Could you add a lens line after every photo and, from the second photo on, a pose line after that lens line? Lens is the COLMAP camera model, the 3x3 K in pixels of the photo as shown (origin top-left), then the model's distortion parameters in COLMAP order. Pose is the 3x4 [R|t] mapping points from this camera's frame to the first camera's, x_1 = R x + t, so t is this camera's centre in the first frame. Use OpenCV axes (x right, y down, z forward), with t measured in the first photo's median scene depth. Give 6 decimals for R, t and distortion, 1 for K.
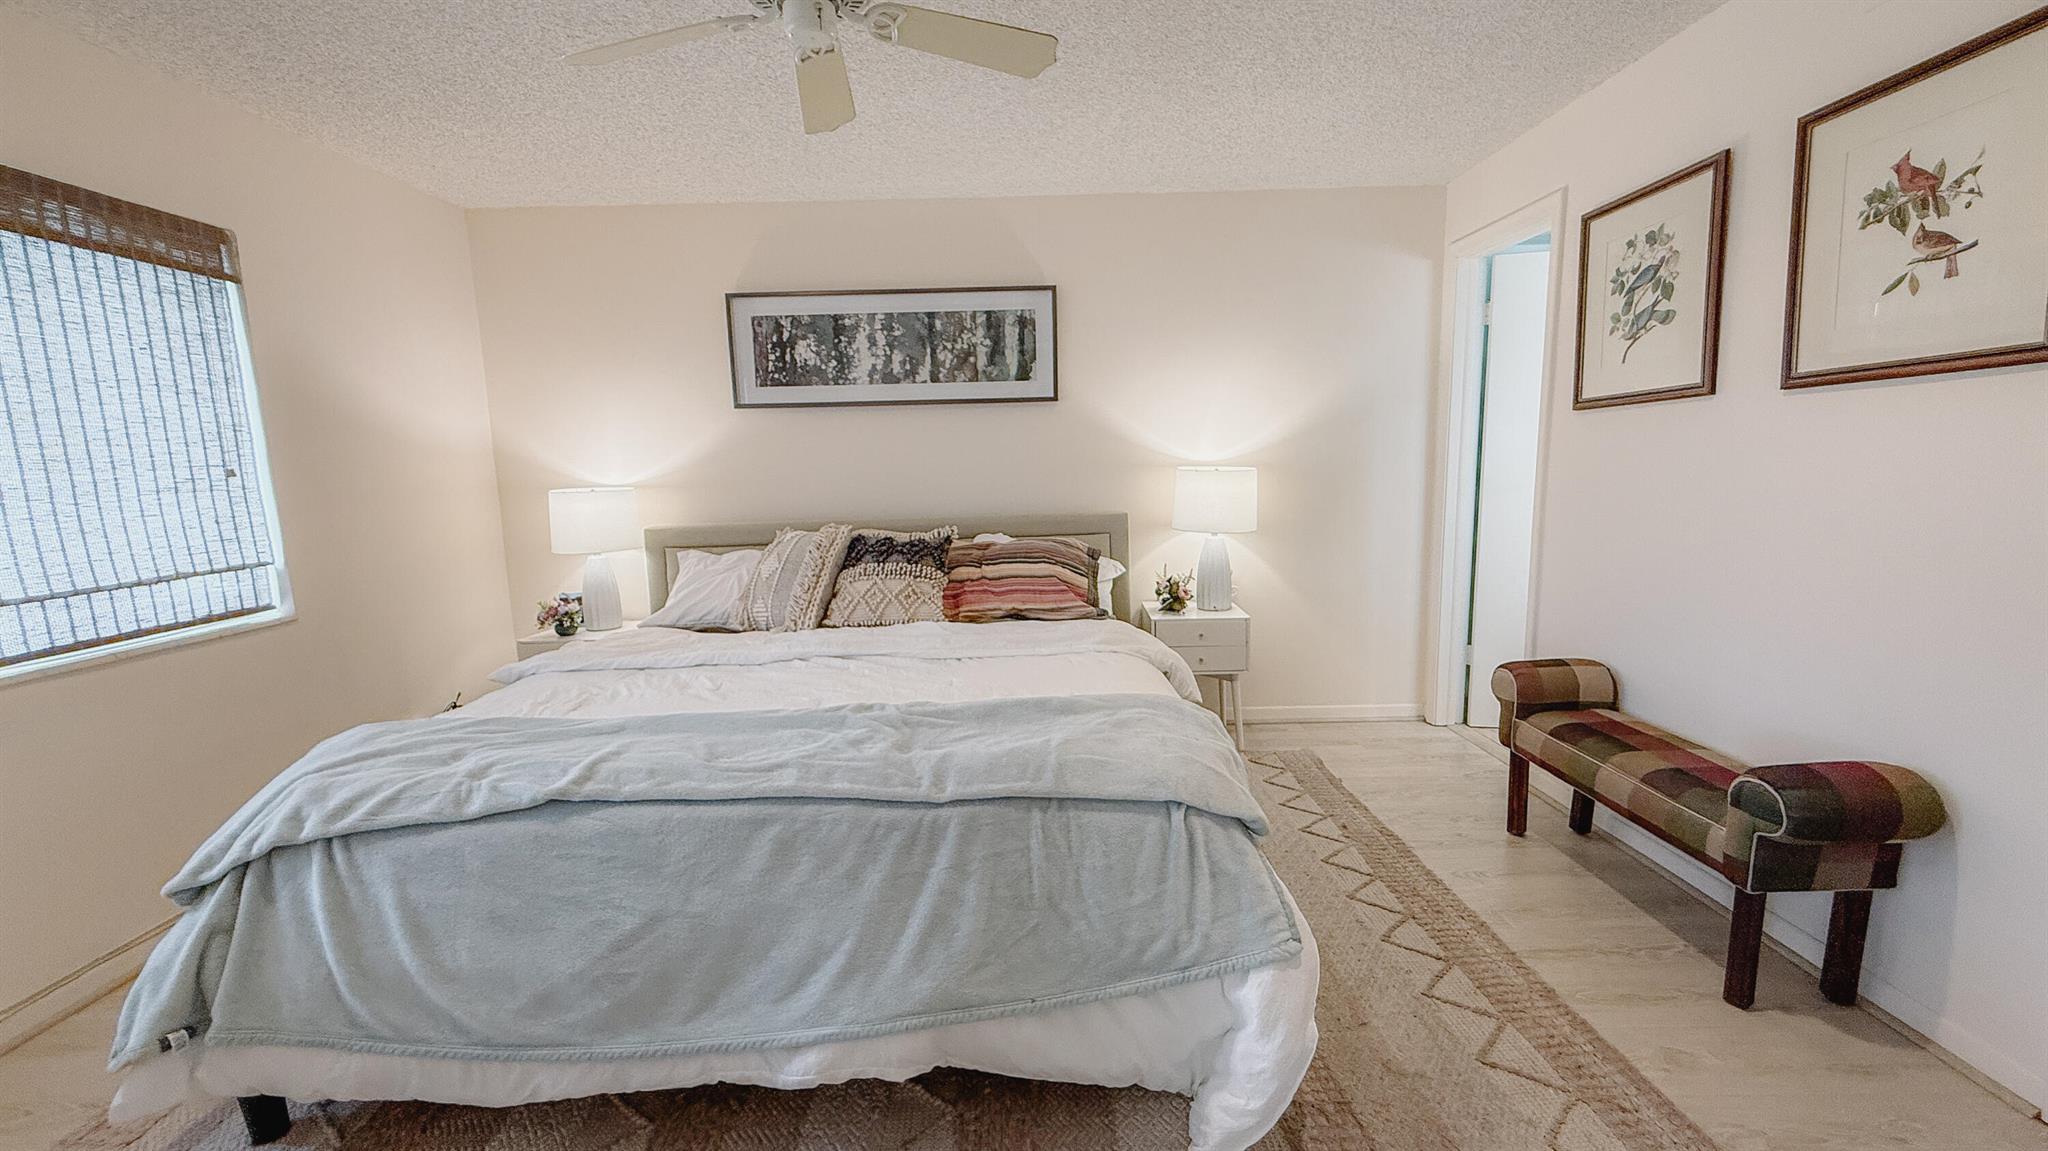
lens RADIAL K [[820.9, 0, 1019.2], [0, 820.9, 580.8], [0, 0, 1]] dist [-0.003311, 0.000760]
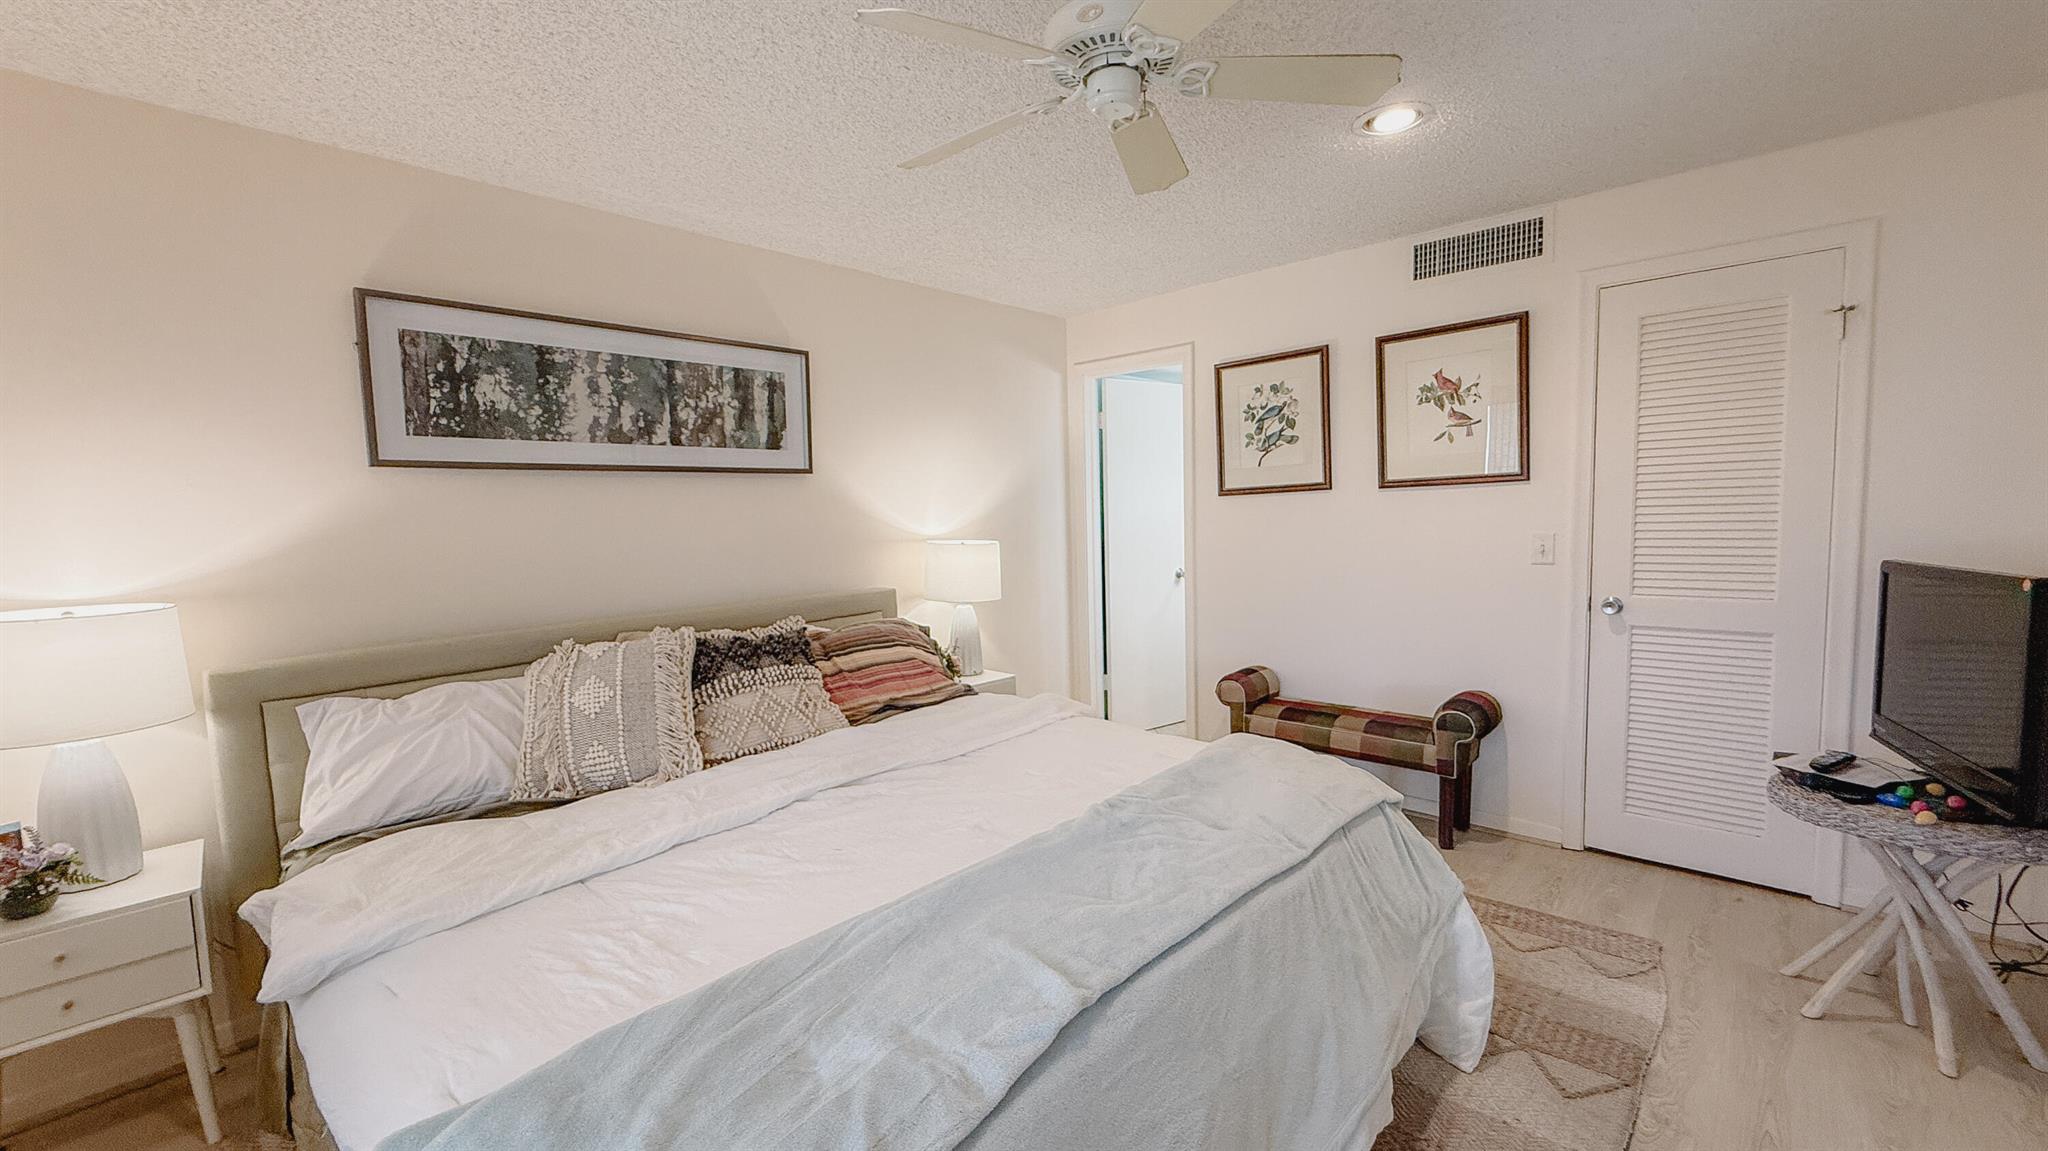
lens RADIAL K [[820.9, 0, 1023.6], [0, 820.9, 579.7], [0, 0, 1]] dist [-0.003311, 0.000760]
pose [[0.681067, -0.057330, 0.729973, -0.563533], [0.119651, 0.992244, -0.033706, -0.049187], [-0.722379, 0.110298, 0.682644, 0.252998]]
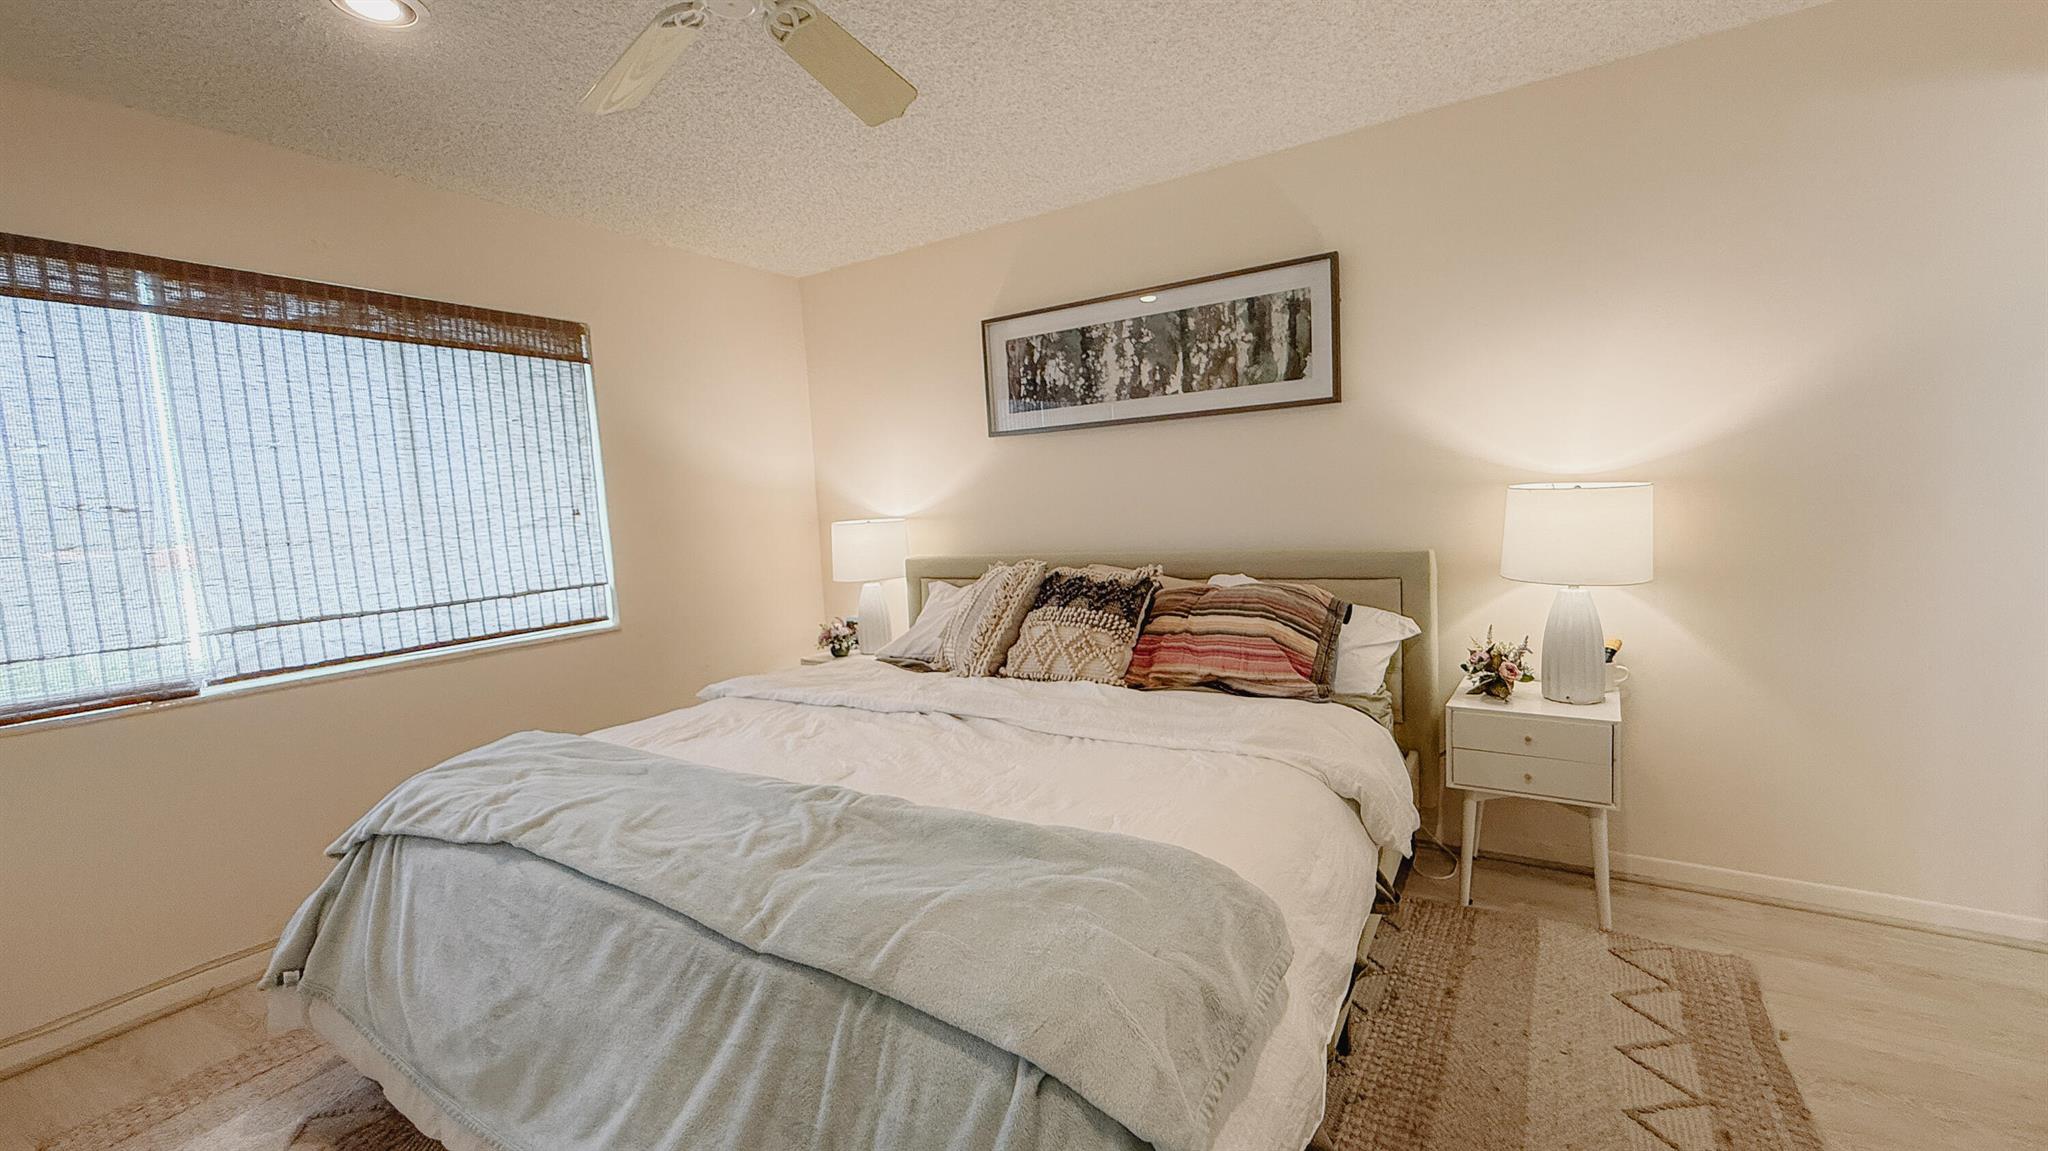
lens RADIAL K [[820.9, 0, 1019.6], [0, 820.9, 578.4], [0, 0, 1]] dist [-0.003311, 0.000760]
pose [[0.841307, 0.033496, -0.539519, 0.255448], [-0.049118, 0.998686, -0.014590, -0.036479], [0.538322, 0.038774, 0.841847, 0.247932]]
